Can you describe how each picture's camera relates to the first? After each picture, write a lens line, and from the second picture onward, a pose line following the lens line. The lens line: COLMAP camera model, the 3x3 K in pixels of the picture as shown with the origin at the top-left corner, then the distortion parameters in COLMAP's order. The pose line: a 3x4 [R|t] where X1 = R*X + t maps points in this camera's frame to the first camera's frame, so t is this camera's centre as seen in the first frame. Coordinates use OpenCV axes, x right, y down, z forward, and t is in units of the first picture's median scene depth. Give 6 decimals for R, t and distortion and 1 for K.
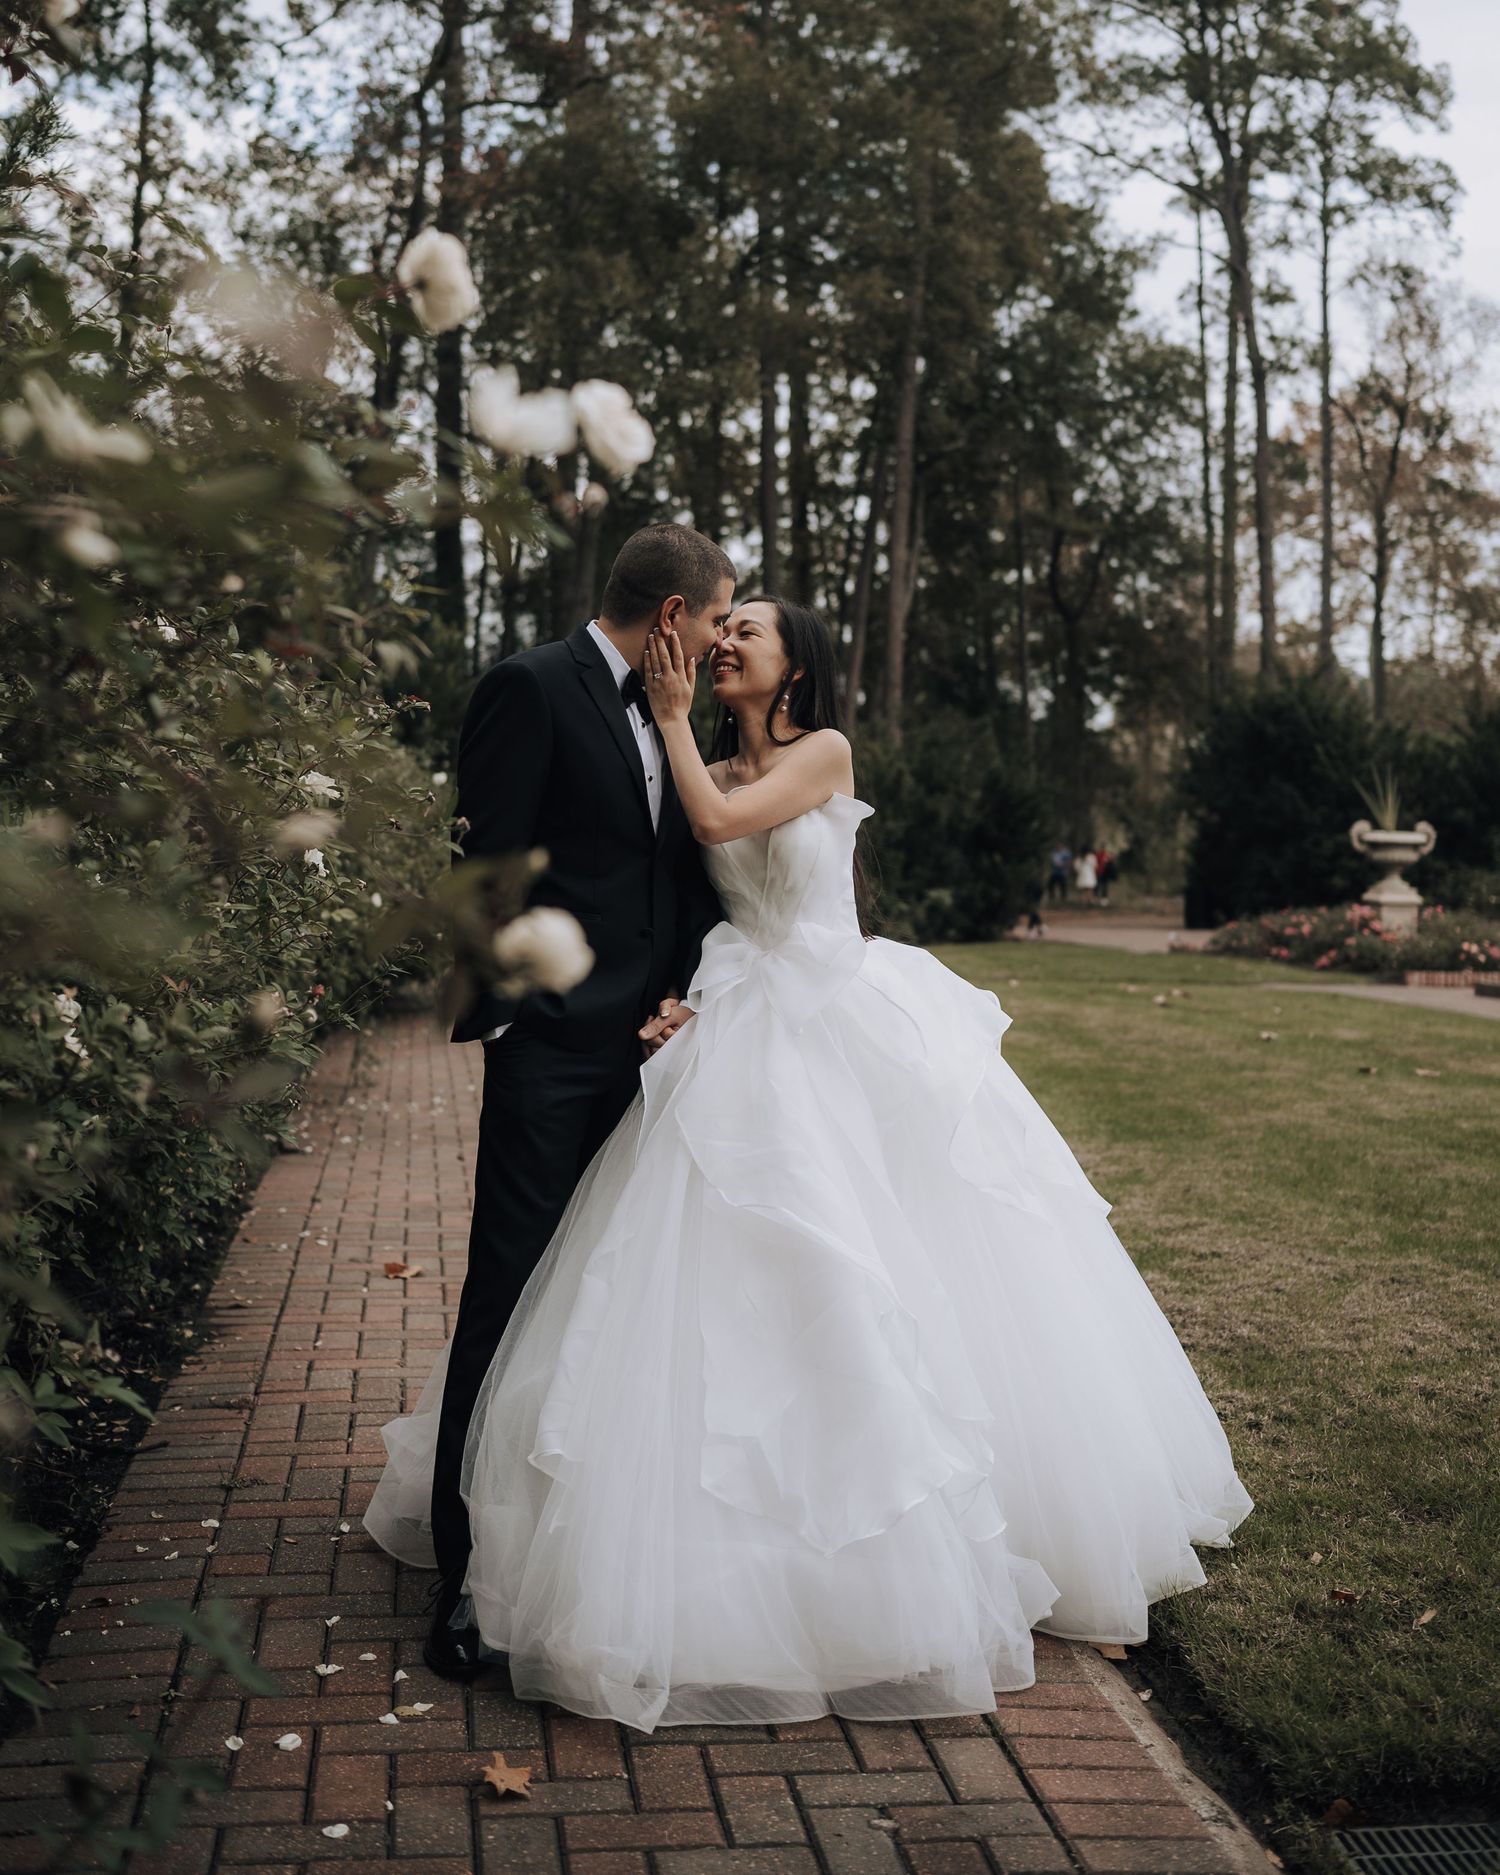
lens RADIAL K [[2195.2, 0, 749.6], [0, 2195.2, 690.7], [0, 0, 1]] dist [-0.013559, 0.016260]
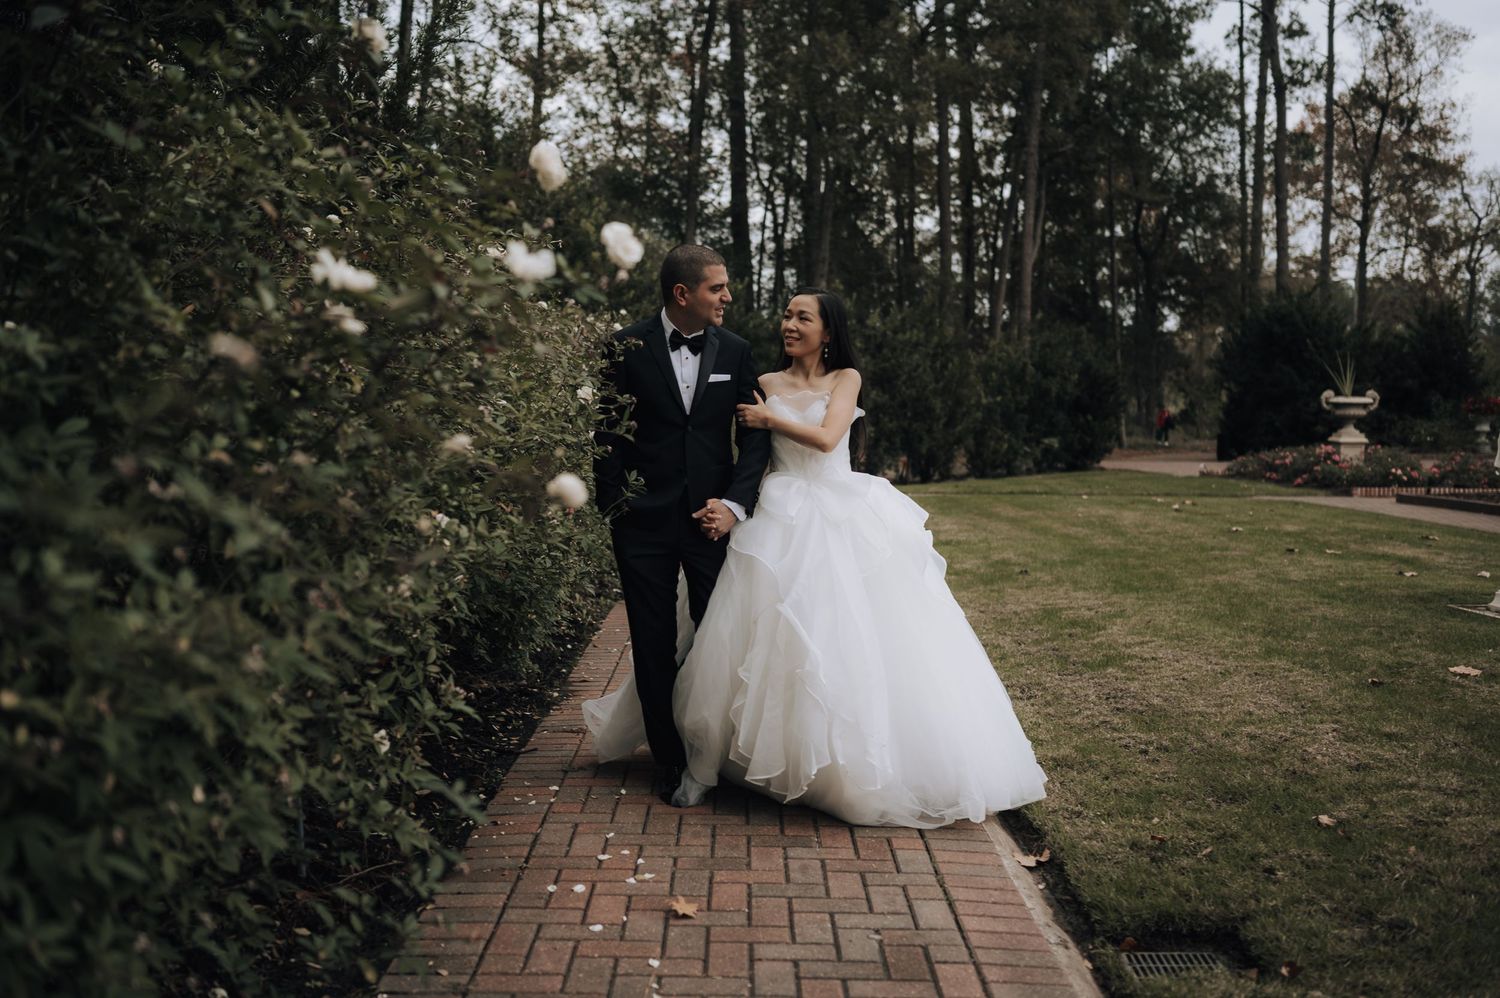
lens RADIAL K [[1500.9, 0, 794.8], [0, 1500.9, 499.2], [0, 0, 1]] dist [-0.010745, -0.001233]
pose [[0.987869, -0.008108, -0.155079, 0.067671], [0.029015, 0.990688, 0.133026, -0.013780], [0.152556, -0.135912, 0.978905, -0.084218]]
